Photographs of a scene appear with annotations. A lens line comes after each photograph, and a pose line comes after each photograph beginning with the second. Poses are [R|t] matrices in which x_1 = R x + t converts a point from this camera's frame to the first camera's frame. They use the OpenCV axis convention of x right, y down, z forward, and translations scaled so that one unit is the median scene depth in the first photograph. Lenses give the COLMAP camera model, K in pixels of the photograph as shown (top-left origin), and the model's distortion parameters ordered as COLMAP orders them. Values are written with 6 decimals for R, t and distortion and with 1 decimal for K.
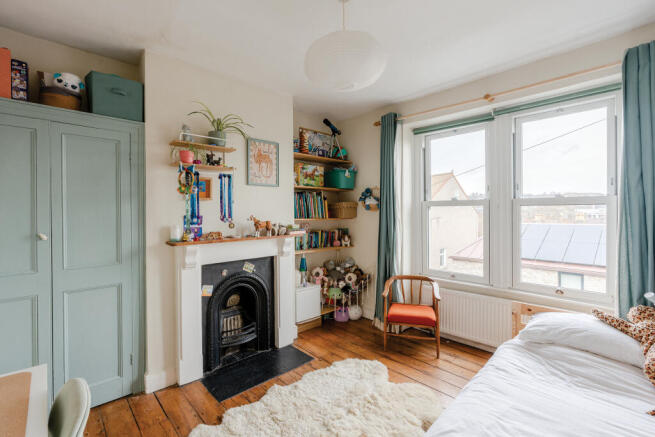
lens RADIAL K [[299.3, 0, 329.3], [0, 299.3, 213.0], [0, 0, 1]] dist [-0.000572, 0.000615]
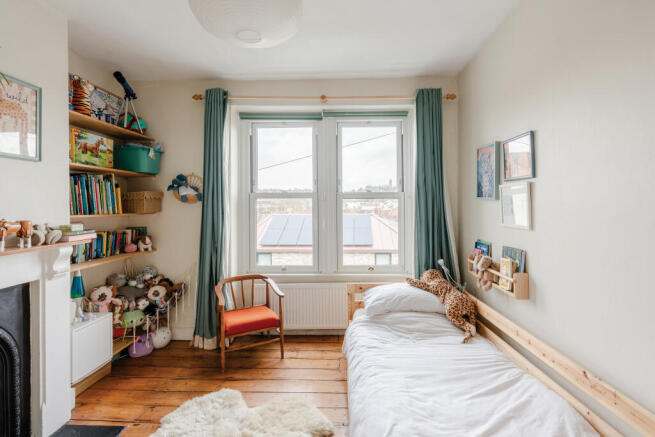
lens RADIAL K [[303.9, 0, 328.1], [0, 303.9, 199.3], [0, 0, 1]] dist [-0.001883, 0.000869]
pose [[0.706986, 0.010615, 0.707148, -0.200038], [0.004654, 0.999796, -0.019660, 0.000259], [-0.707212, 0.017191, 0.706792, 0.188487]]
